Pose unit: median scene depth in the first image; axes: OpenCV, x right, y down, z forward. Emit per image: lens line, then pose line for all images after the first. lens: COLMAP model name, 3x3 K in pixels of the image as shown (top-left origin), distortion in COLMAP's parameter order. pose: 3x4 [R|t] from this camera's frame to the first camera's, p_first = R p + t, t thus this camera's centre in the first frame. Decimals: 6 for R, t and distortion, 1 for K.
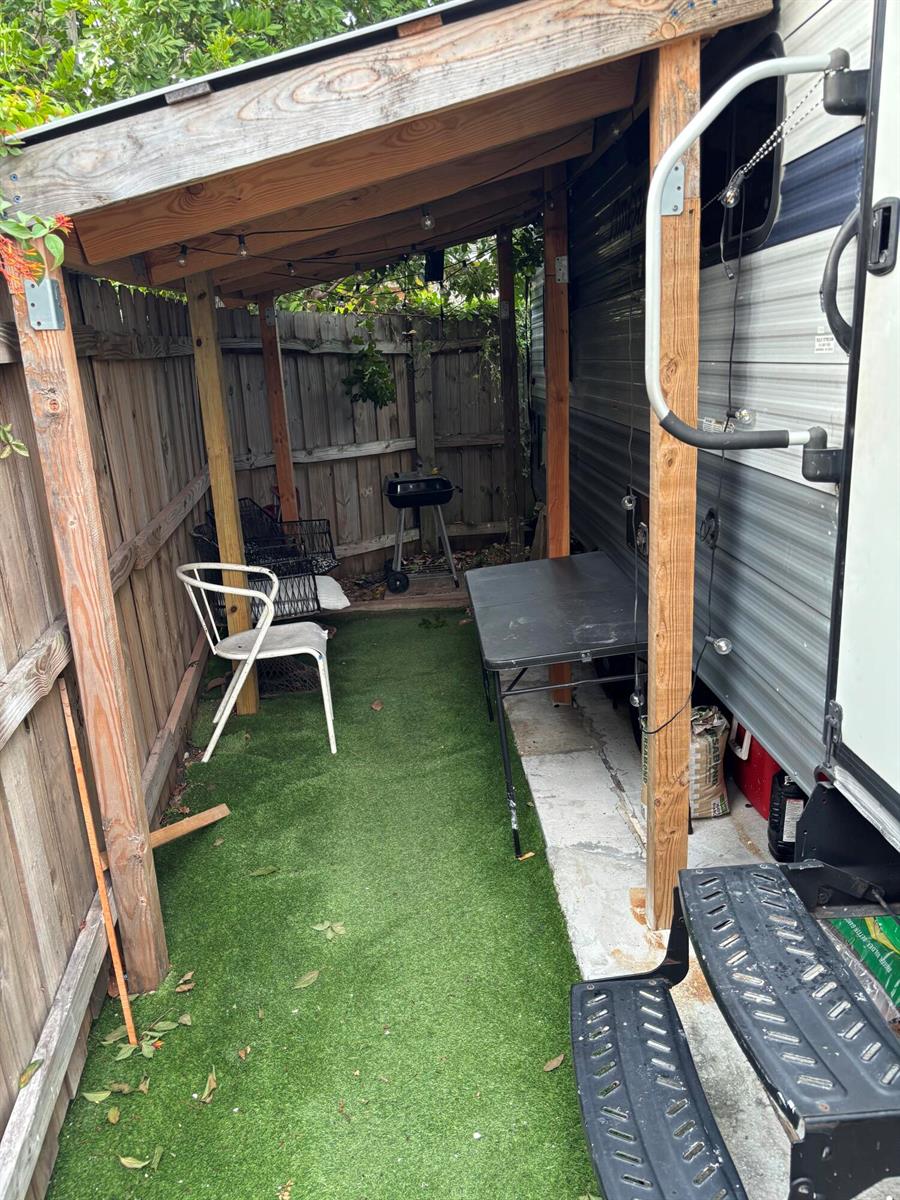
lens RADIAL K [[897.2, 0, 453.8], [0, 897.2, 599.7], [0, 0, 1]] dist [0.035328, 0.001262]
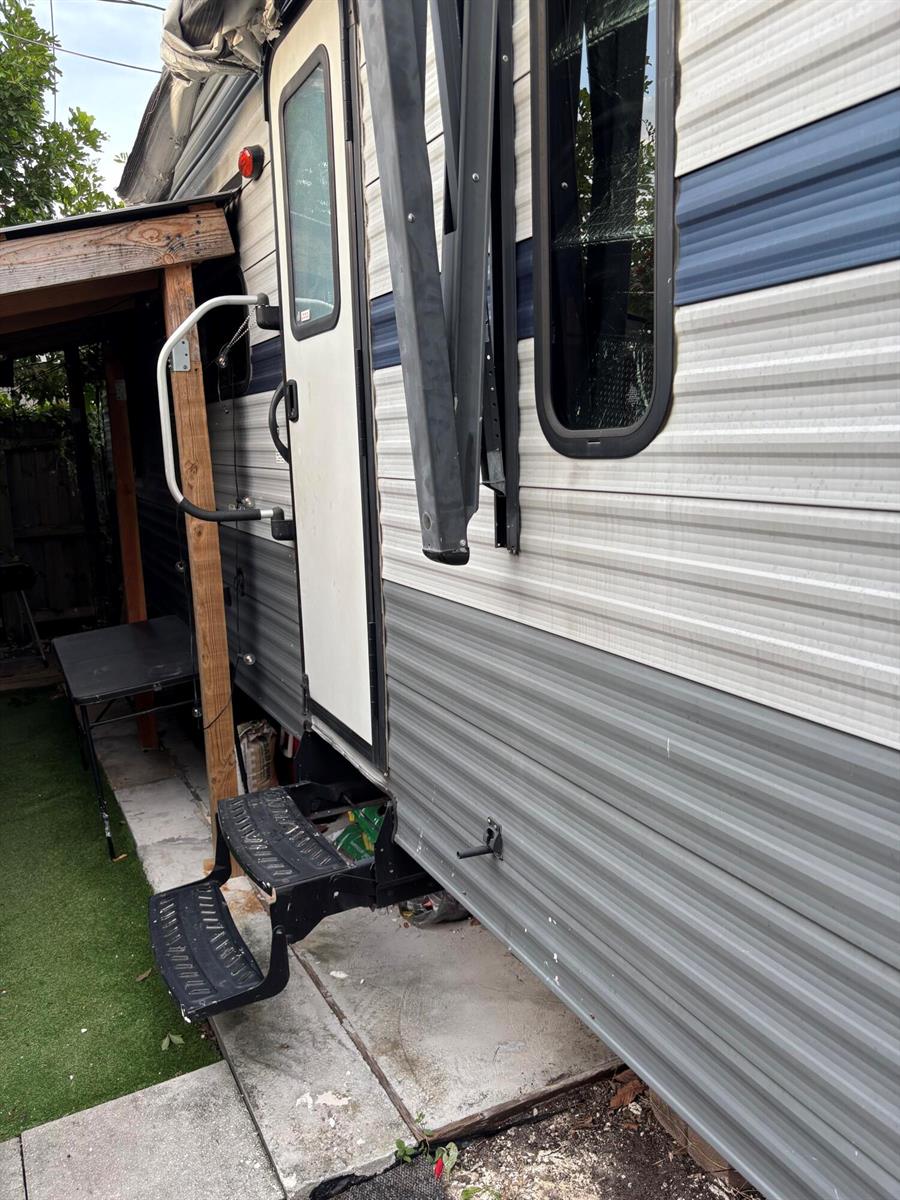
lens RADIAL K [[922.1, 0, 444.6], [0, 922.1, 599.3], [0, 0, 1]] dist [0.027864, -0.009071]
pose [[0.914118, -0.057593, 0.401338, -0.002183], [0.099228, 0.991536, -0.083721, 0.109420], [-0.393119, 0.116355, 0.912096, -0.471383]]
